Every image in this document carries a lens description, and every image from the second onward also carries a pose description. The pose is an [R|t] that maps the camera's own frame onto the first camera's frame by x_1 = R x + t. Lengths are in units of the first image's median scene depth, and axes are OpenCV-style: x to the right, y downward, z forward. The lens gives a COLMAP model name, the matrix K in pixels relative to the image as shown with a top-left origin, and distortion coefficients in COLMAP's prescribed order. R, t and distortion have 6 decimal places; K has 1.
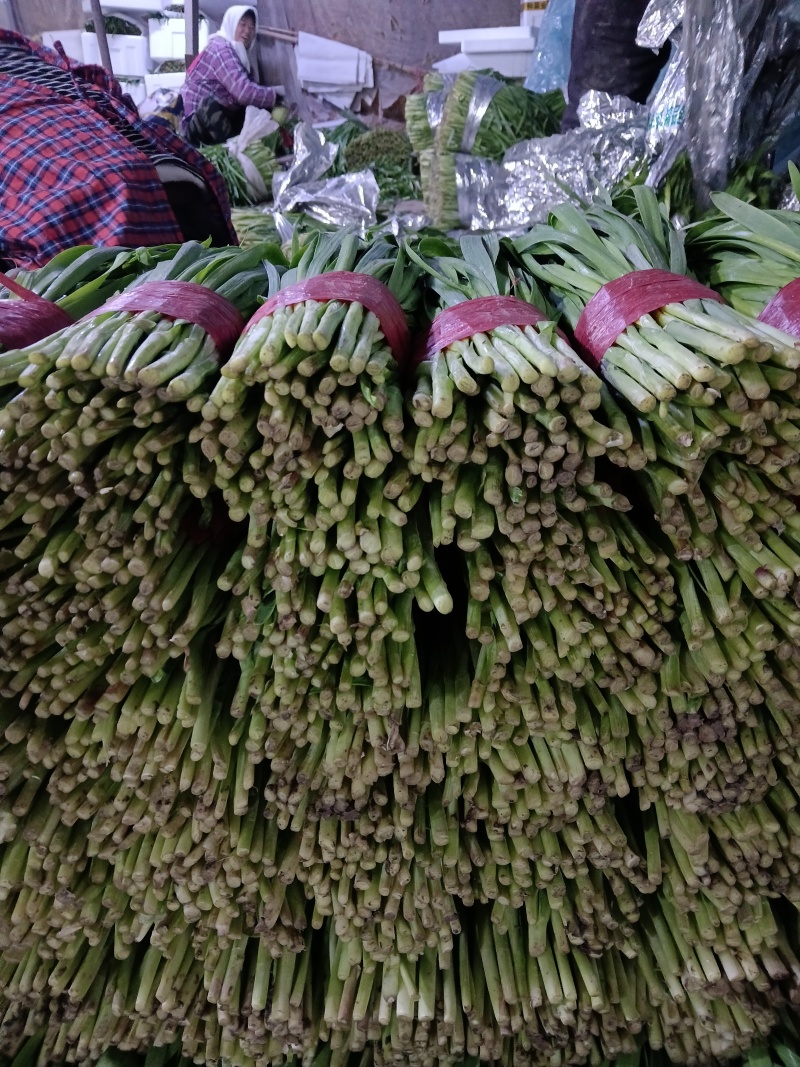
lens RADIAL K [[840.8, 0, 400.0], [0, 840.8, 533.5], [0, 0, 1]] dist [0.008238, -0.081553]
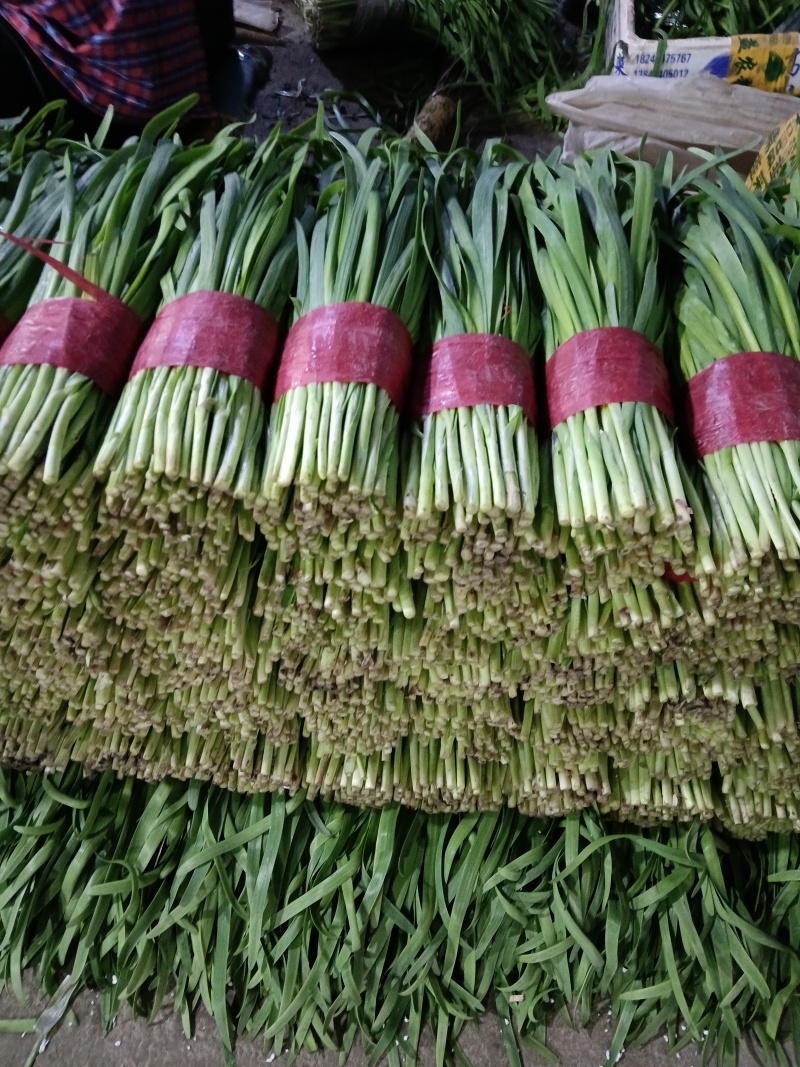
lens RADIAL K [[840.8, 0, 400.0], [0, 840.8, 533.5], [0, 0, 1]] dist [0.008238, -0.081553]
pose [[0.993269, 0.102383, 0.054164, -0.051249], [-0.115794, 0.889009, 0.443007, -0.606632], [-0.002796, -0.446297, 0.894881, -0.238001]]
